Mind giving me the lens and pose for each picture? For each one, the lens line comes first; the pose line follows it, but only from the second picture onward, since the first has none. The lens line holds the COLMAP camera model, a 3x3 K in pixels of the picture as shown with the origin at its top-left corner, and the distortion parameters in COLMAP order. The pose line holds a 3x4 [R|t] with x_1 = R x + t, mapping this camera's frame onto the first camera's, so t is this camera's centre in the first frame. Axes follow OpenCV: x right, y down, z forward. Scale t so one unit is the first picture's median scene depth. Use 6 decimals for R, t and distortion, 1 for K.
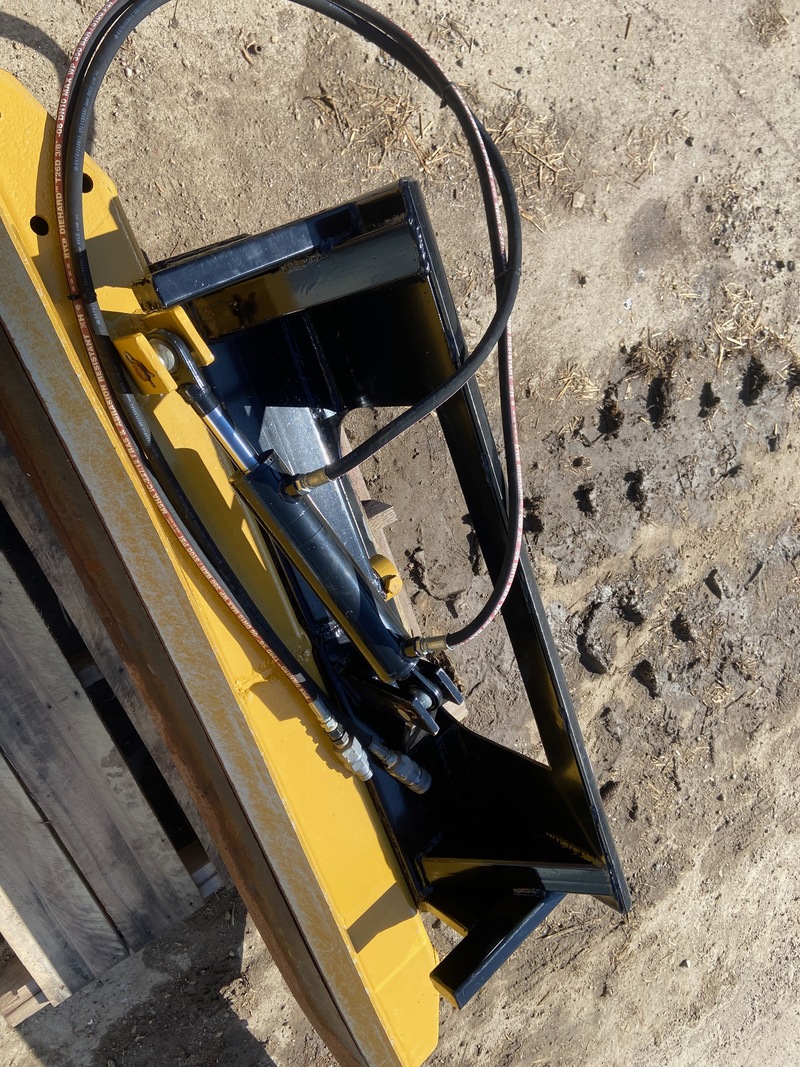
lens RADIAL K [[809.2, 0, 401.6], [0, 809.2, 526.2], [0, 0, 1]] dist [0.104324, -0.127452]
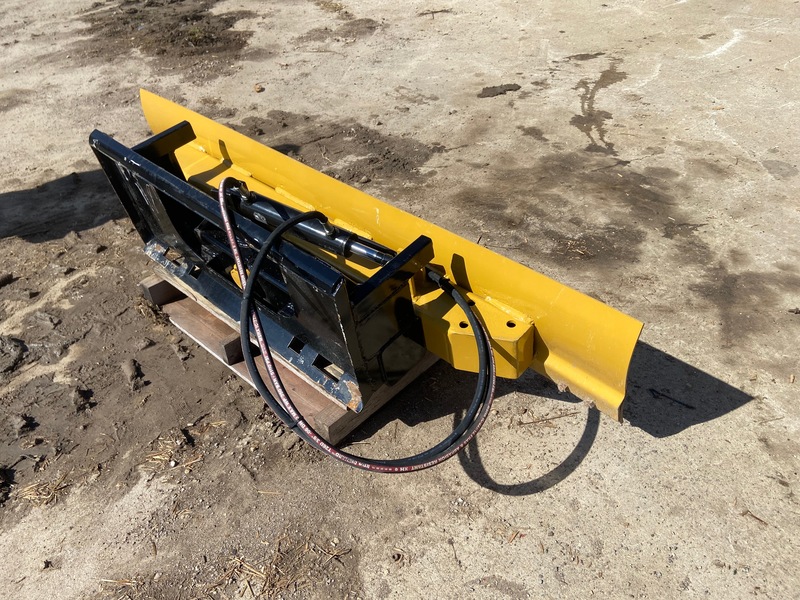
lens RADIAL K [[606.7, 0, 390.4], [0, 606.7, 295.2], [0, 0, 1]] dist [0.104324, -0.127452]
pose [[-0.807892, -0.133572, -0.573995, 0.471210], [-0.335024, -0.697192, 0.633784, -0.912046], [-0.484840, 0.704331, 0.518506, 0.169265]]
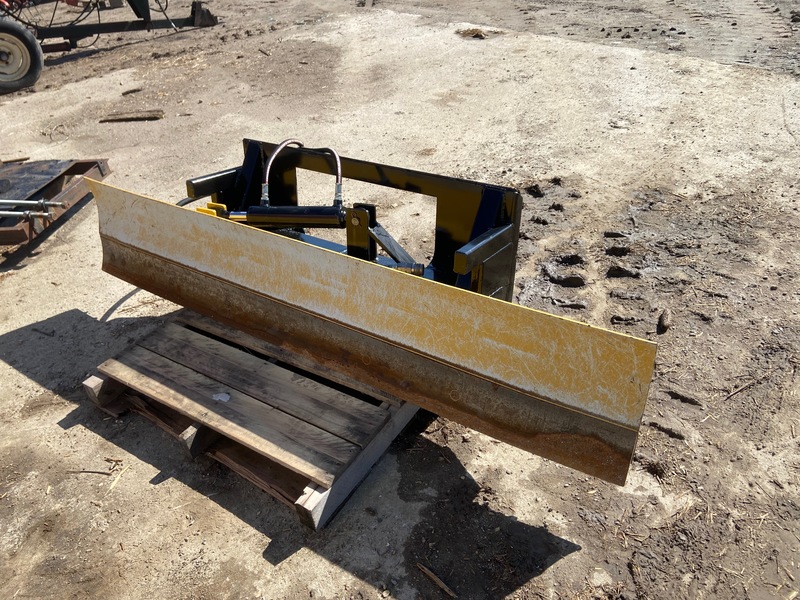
lens RADIAL K [[606.7, 0, 395.7], [0, 606.7, 296.2], [0, 0, 1]] dist [0.104324, -0.127452]
pose [[0.680576, -0.724607, 0.108445, -0.208413], [0.462420, 0.309998, -0.830704, 1.441457], [0.568316, 0.615505, 0.546050, 0.252372]]
